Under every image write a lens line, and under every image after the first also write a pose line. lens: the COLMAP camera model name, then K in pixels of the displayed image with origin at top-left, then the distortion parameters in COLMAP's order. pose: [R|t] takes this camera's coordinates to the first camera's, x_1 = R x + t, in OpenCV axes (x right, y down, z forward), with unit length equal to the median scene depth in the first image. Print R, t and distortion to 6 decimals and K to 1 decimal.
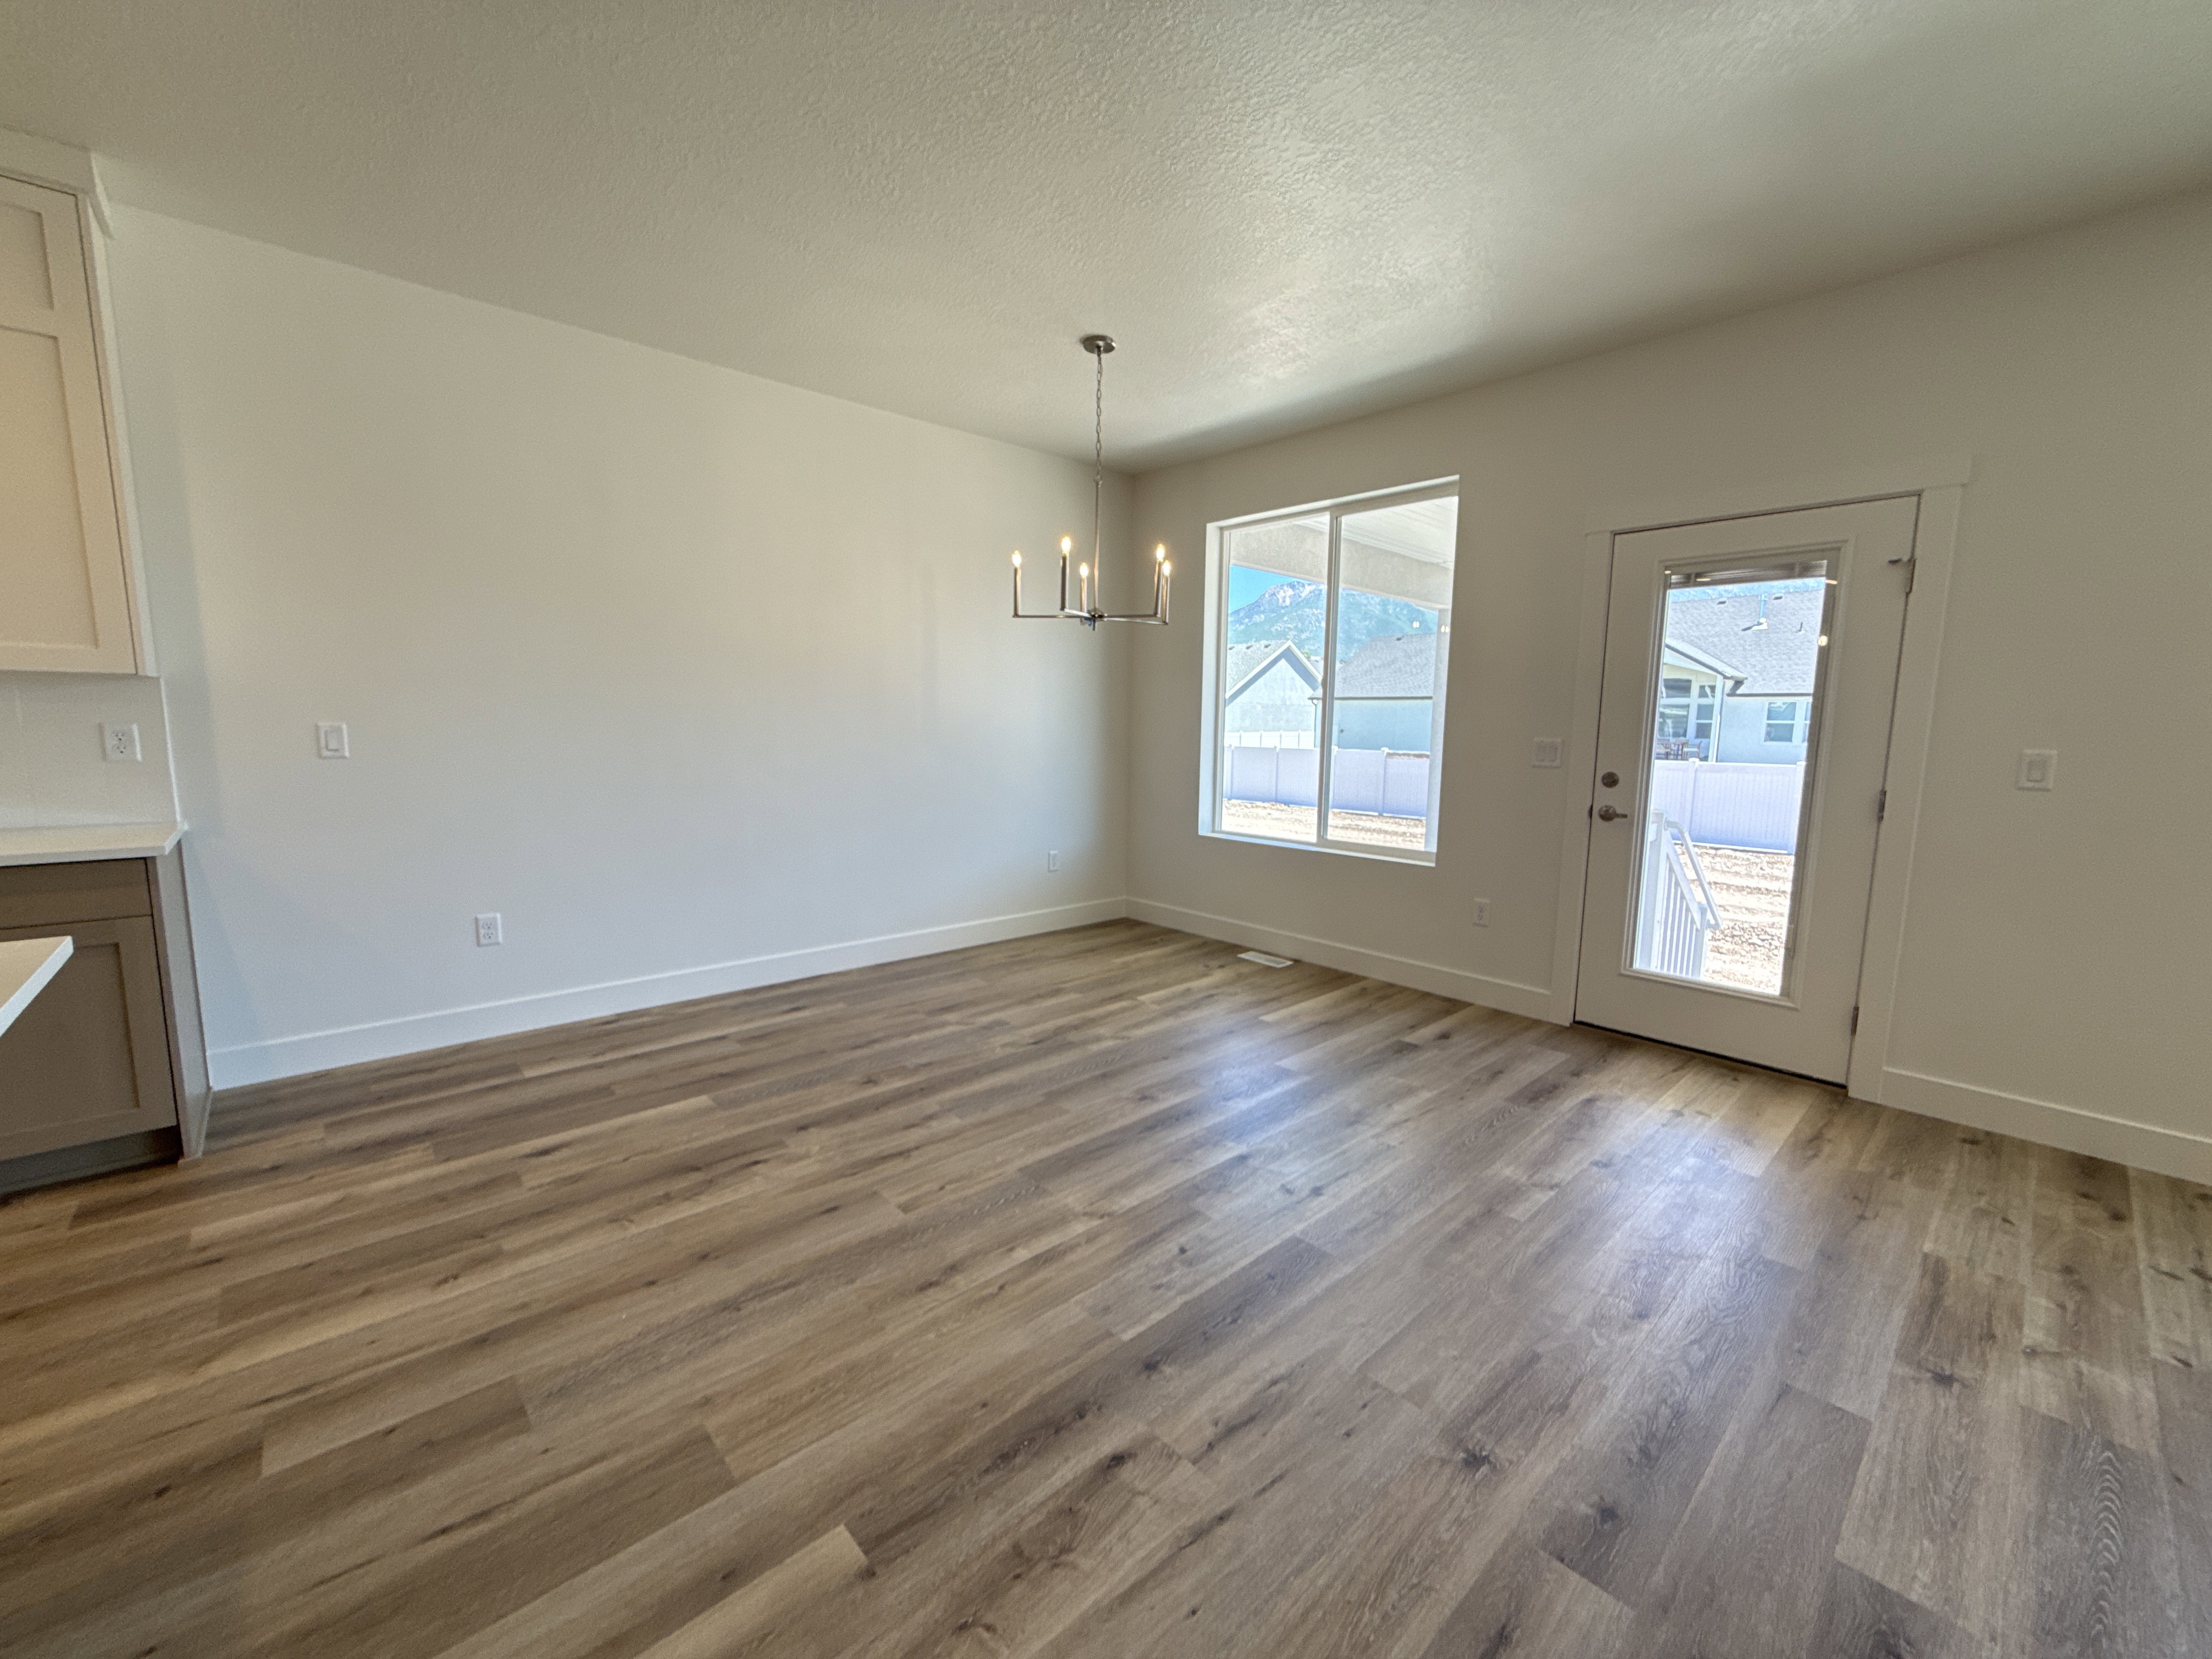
lens RADIAL K [[887.3, 0, 1101.5], [0, 887.3, 835.5], [0, 0, 1]] dist [0.001243, -0.000031]
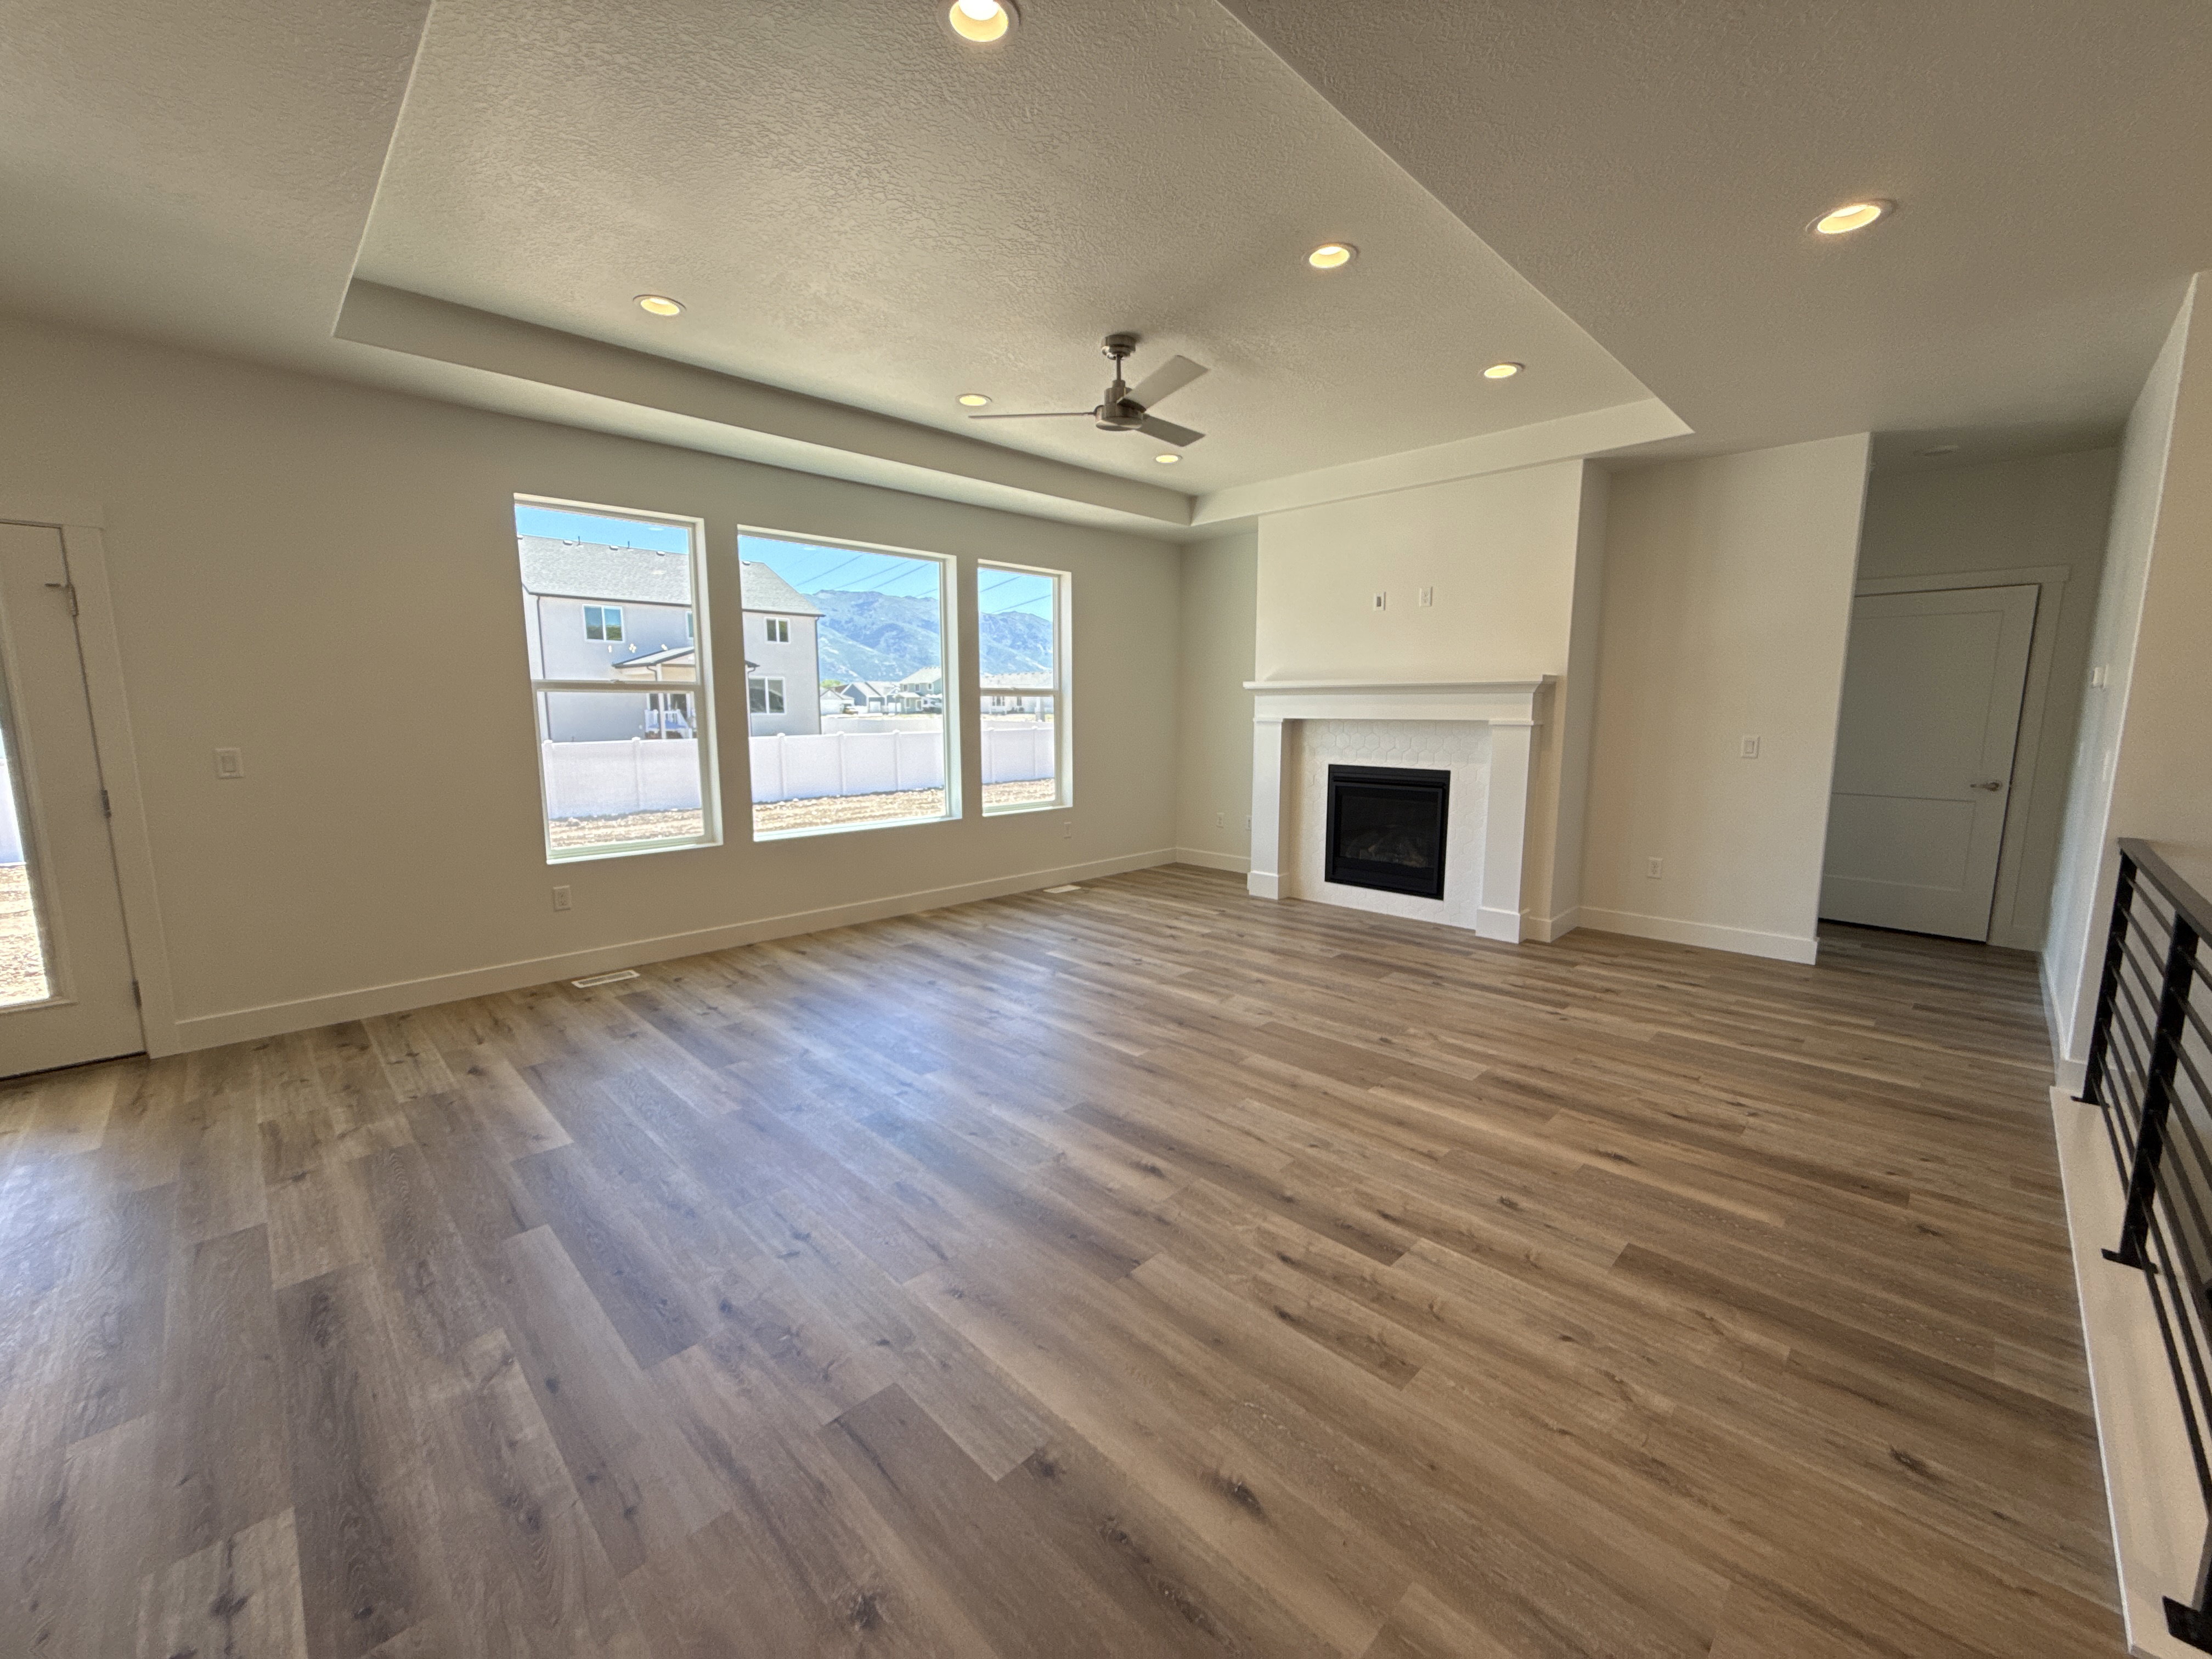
lens RADIAL K [[887.3, 0, 1102.8], [0, 887.3, 830.6], [0, 0, 1]] dist [0.001243, -0.000031]
pose [[-0.035442, -0.151736, 0.987785, -0.364075], [0.131581, 0.979093, 0.155122, -0.010370], [-0.990672, 0.135471, -0.014735, -0.296036]]
